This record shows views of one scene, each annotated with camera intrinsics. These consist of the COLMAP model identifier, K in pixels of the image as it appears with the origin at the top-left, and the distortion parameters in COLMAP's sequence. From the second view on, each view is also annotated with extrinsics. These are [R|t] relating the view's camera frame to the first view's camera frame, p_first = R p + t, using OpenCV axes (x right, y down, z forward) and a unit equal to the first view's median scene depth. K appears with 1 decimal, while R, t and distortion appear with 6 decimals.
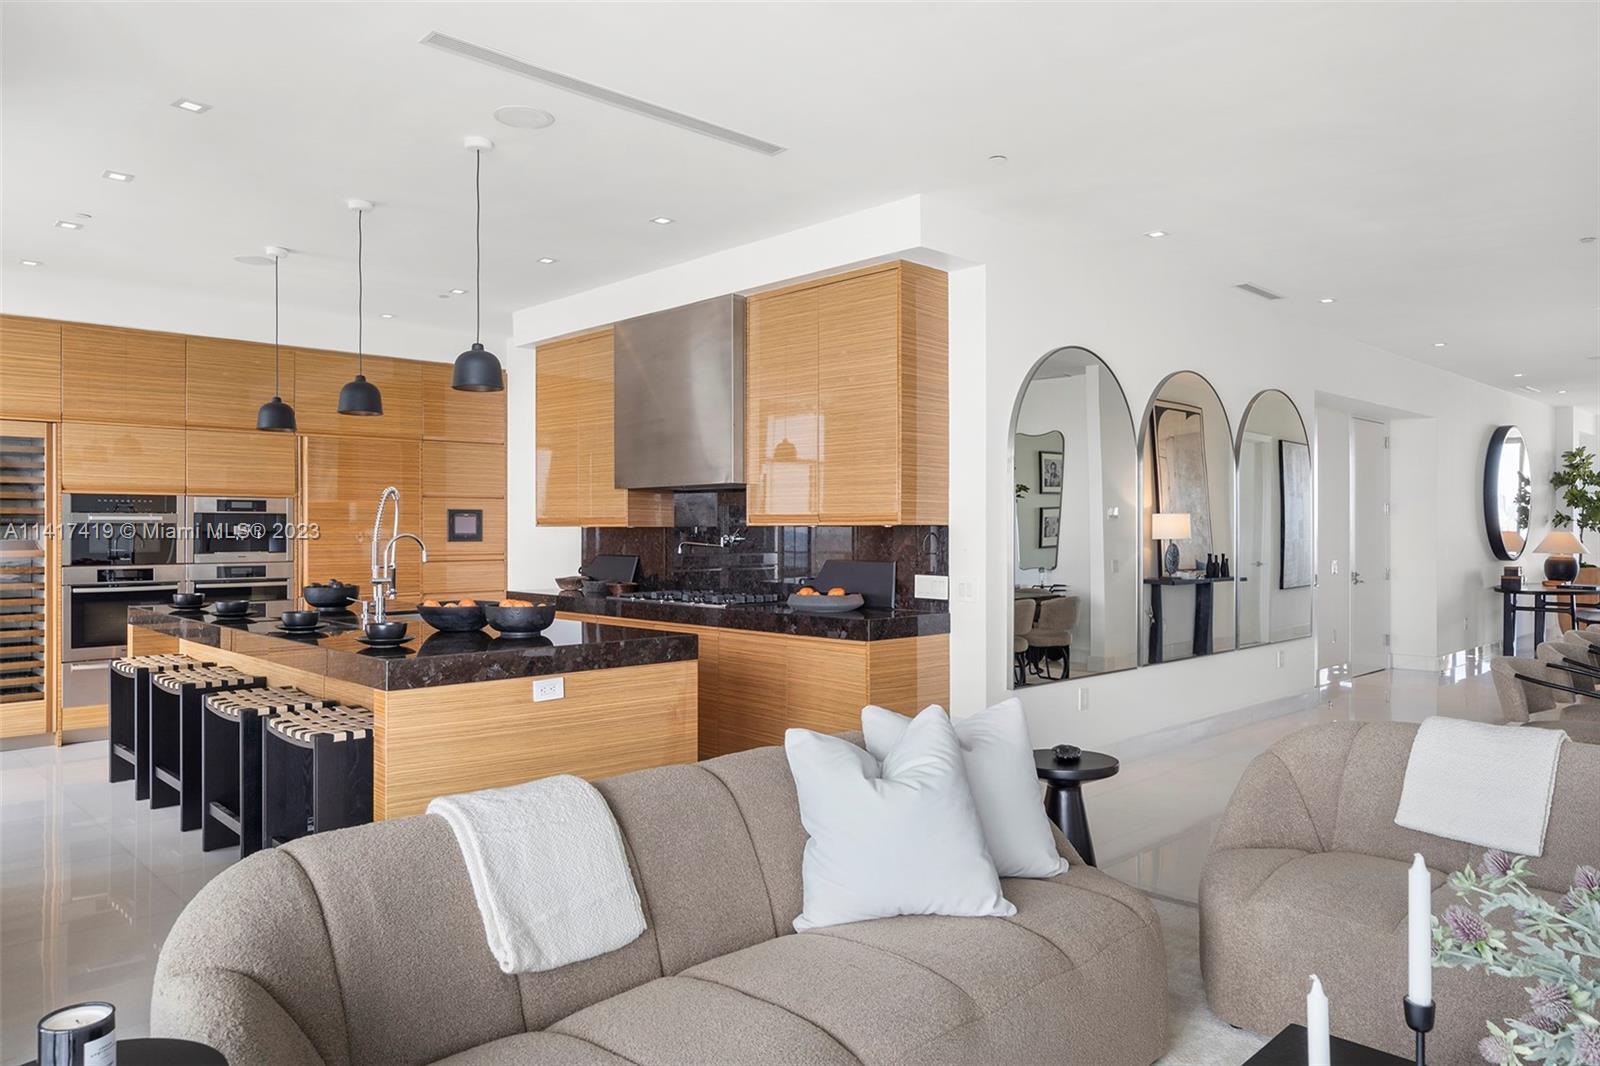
lens RADIAL K [[1076.3, 0, 800.0], [0, 1076.3, 533.0], [0, 0, 1]] dist [0.000306, 0.003777]
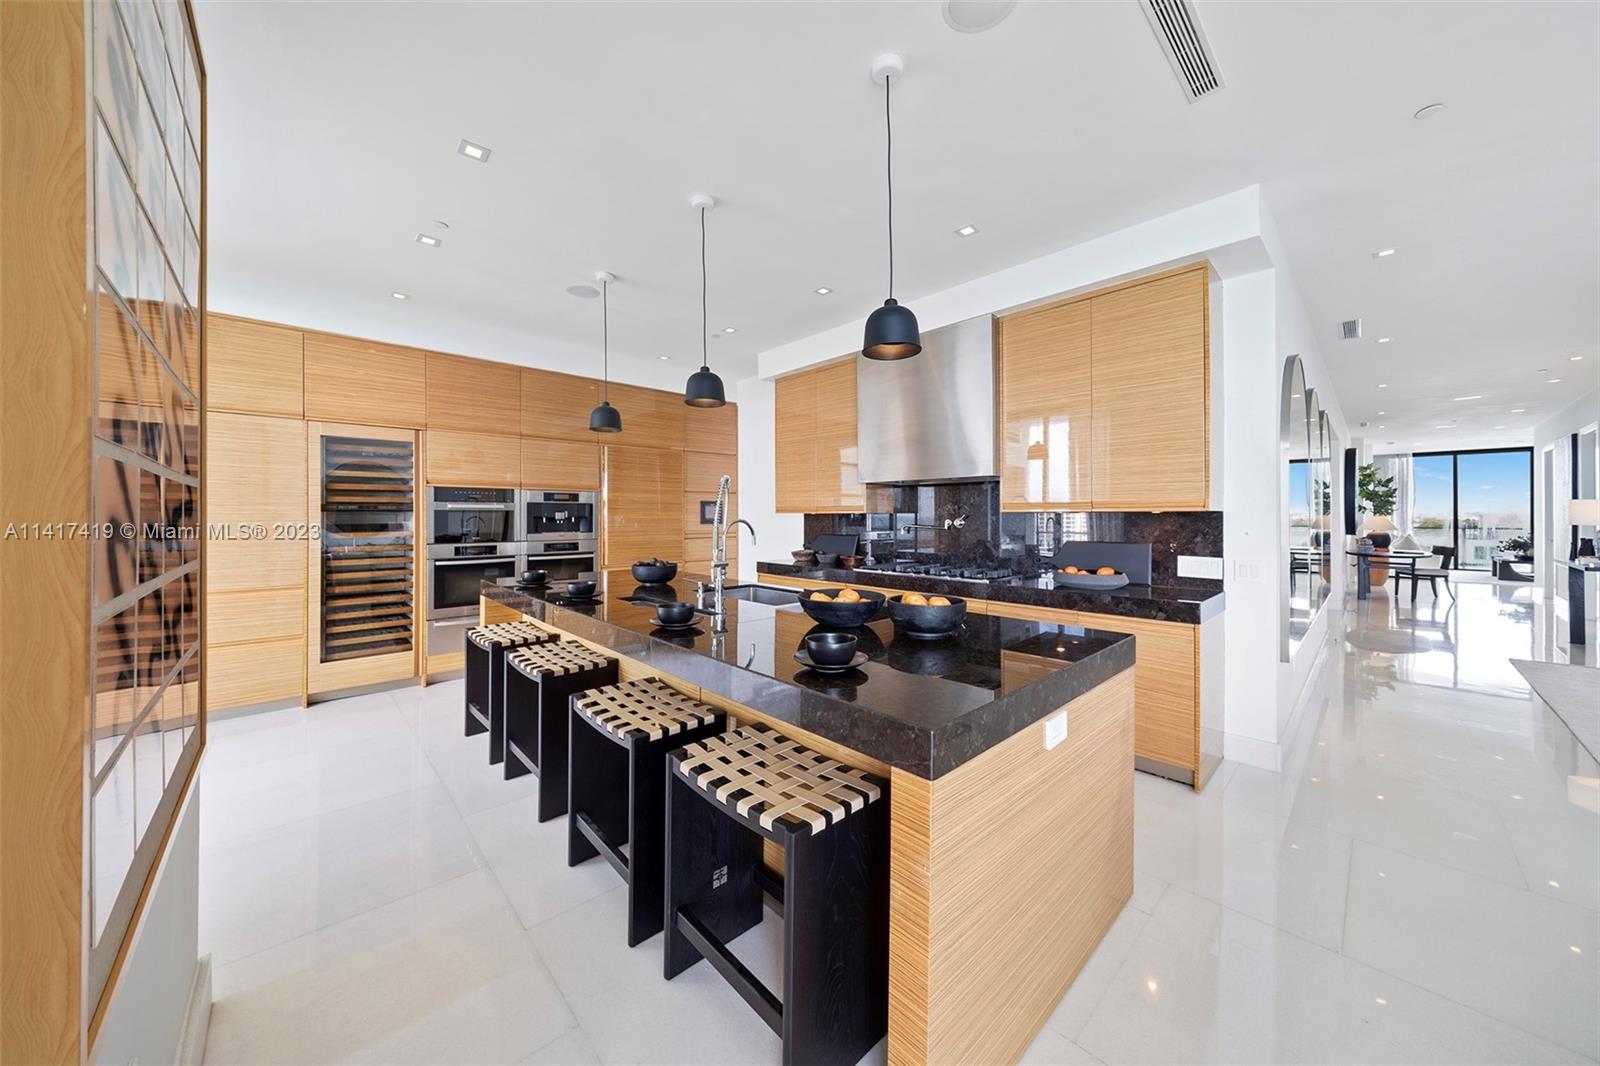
lens RADIAL K [[560.8, 0, 800.0], [0, 560.8, 519.4], [0, 0, 1]] dist [-0.001023, -0.000050]
pose [[0.999730, 0.000273, -0.023232, -0.233635], [-0.000183, 0.999992, 0.003871, -0.000897], [0.023233, -0.003866, 0.999723, 0.354920]]
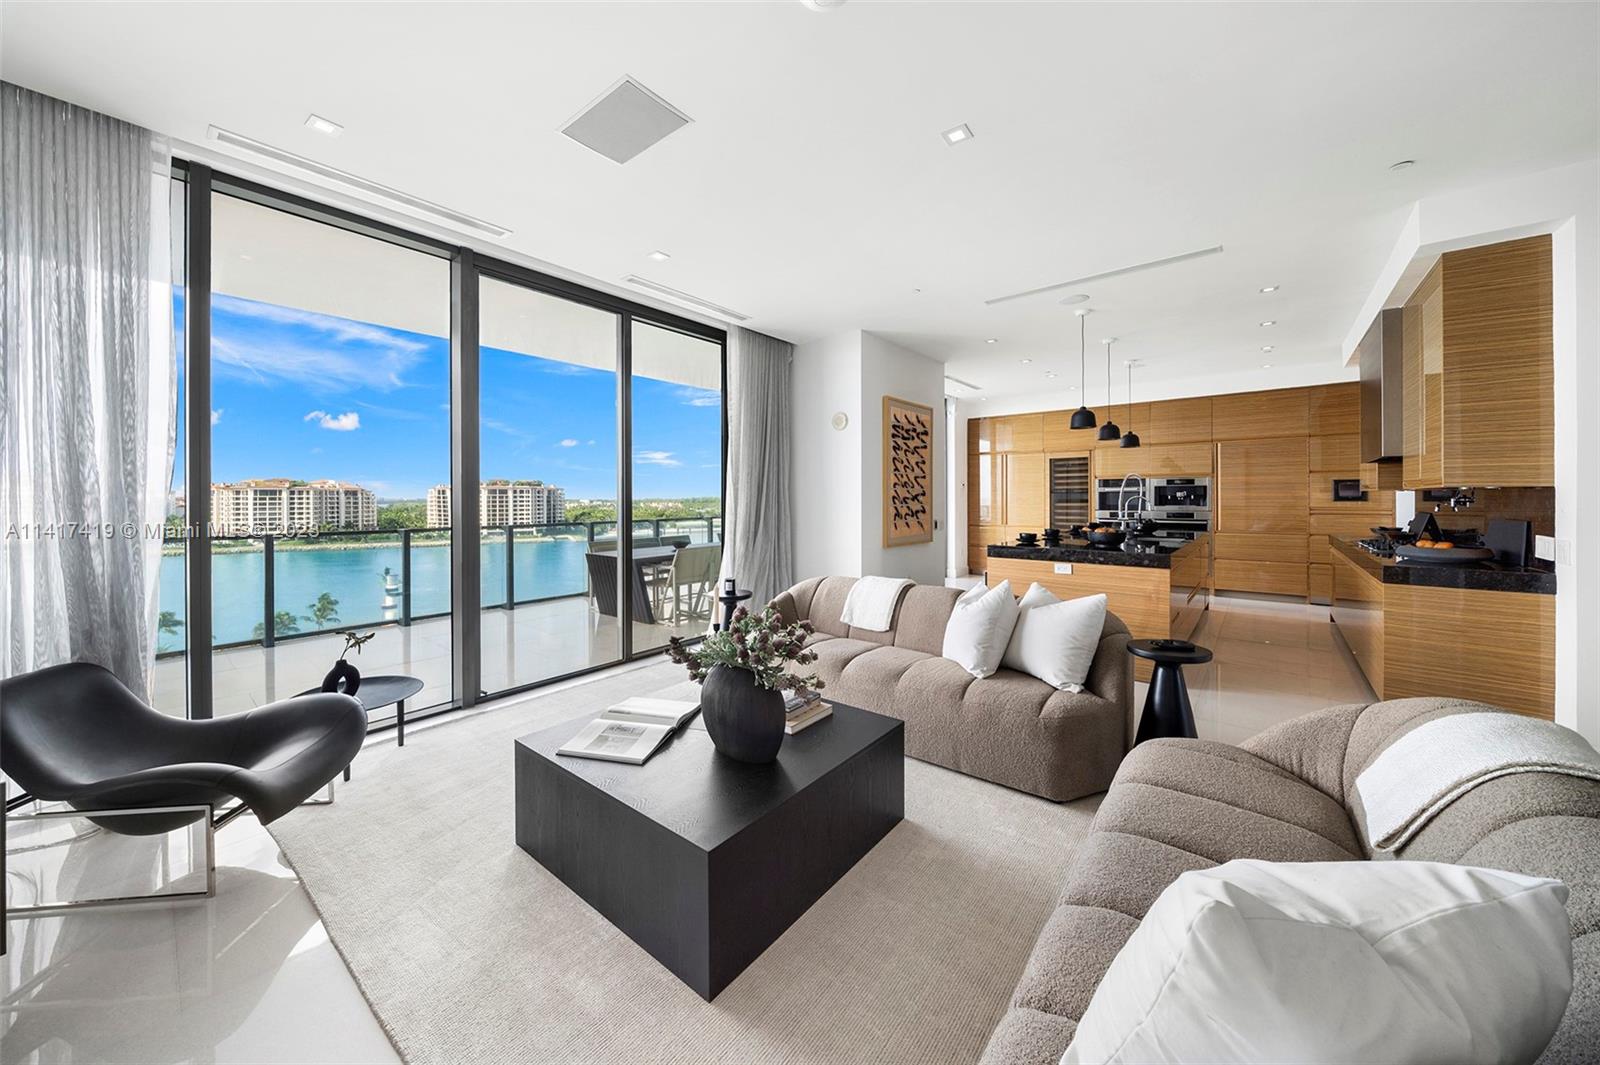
lens RADIAL K [[560.8, 0, 800.0], [0, 560.8, 518.9], [0, 0, 1]] dist [-0.001023, -0.000050]
pose [[0.120927, 0.037881, -0.991938, 0.478242], [0.003133, 0.999252, 0.038542, 0.000518], [0.992656, -0.007768, 0.120718, 0.200536]]
